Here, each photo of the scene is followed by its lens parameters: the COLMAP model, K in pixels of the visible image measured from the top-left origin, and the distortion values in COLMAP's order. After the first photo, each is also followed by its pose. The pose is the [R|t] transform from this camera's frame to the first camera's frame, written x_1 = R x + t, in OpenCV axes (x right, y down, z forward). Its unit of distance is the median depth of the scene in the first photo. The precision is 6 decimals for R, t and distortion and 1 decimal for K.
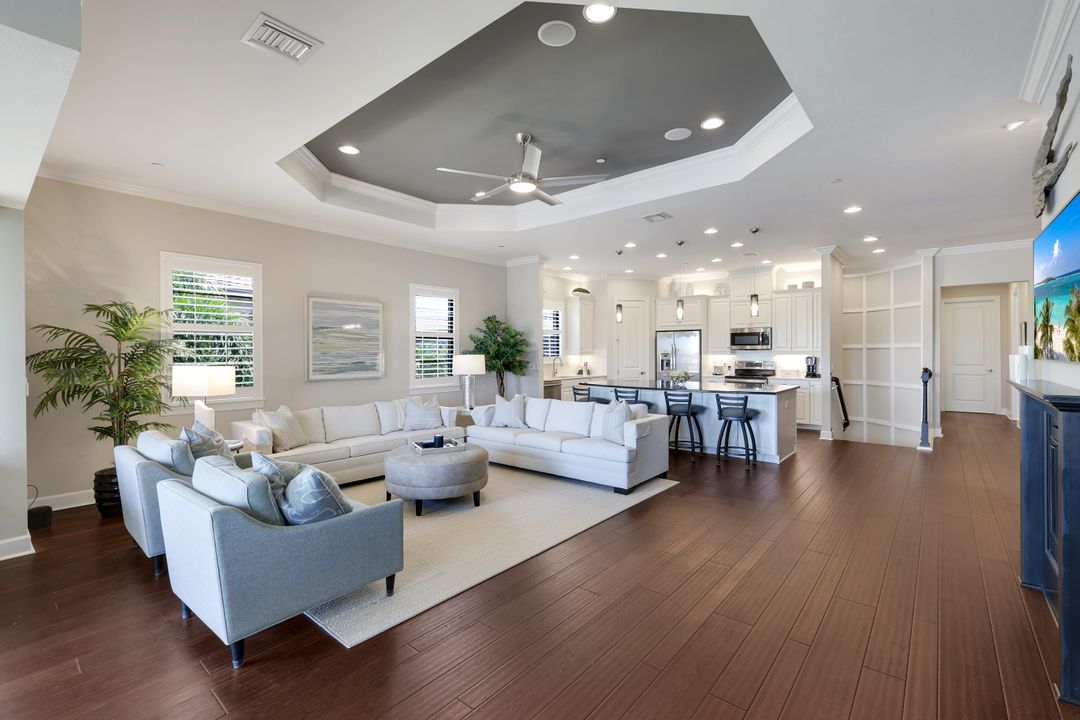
lens RADIAL K [[475.6, 0, 540.2], [0, 475.6, 354.6], [0, 0, 1]] dist [0.004259, 0.000008]
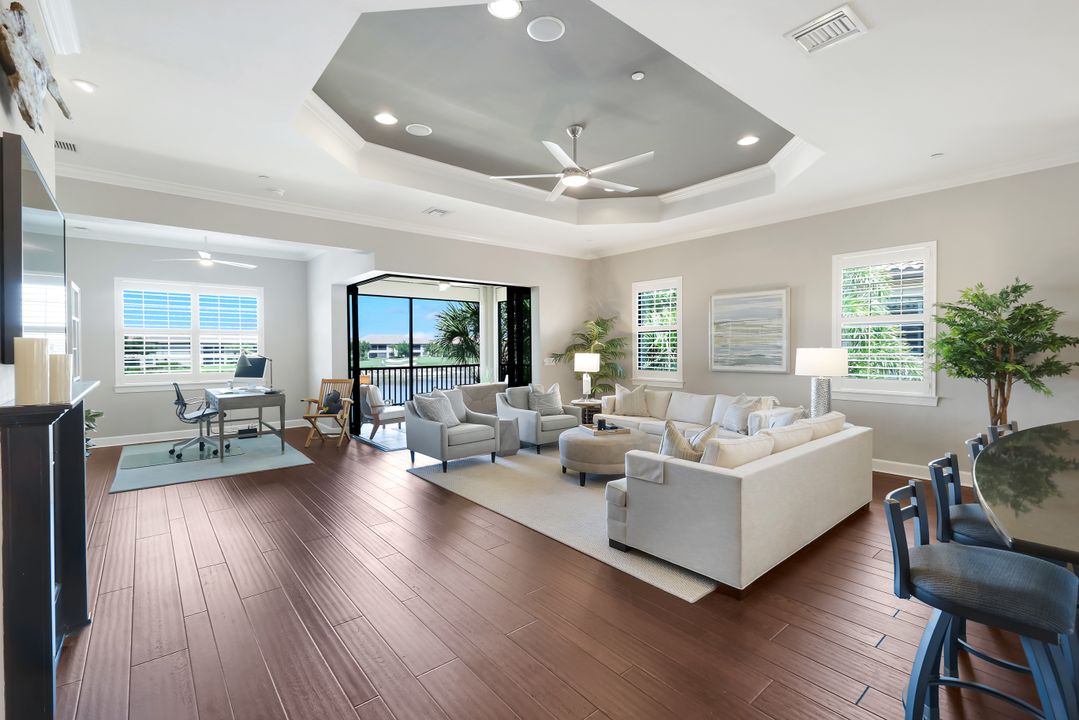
lens RADIAL K [[483.7, 0, 540.4], [0, 483.7, 354.6], [0, 0, 1]] dist [0.001781, -0.000928]
pose [[-0.176569, 0.020046, -0.984084, 0.498766], [0.001447, 0.999797, 0.020106, -0.003894], [0.984287, 0.002126, -0.176562, 0.560924]]
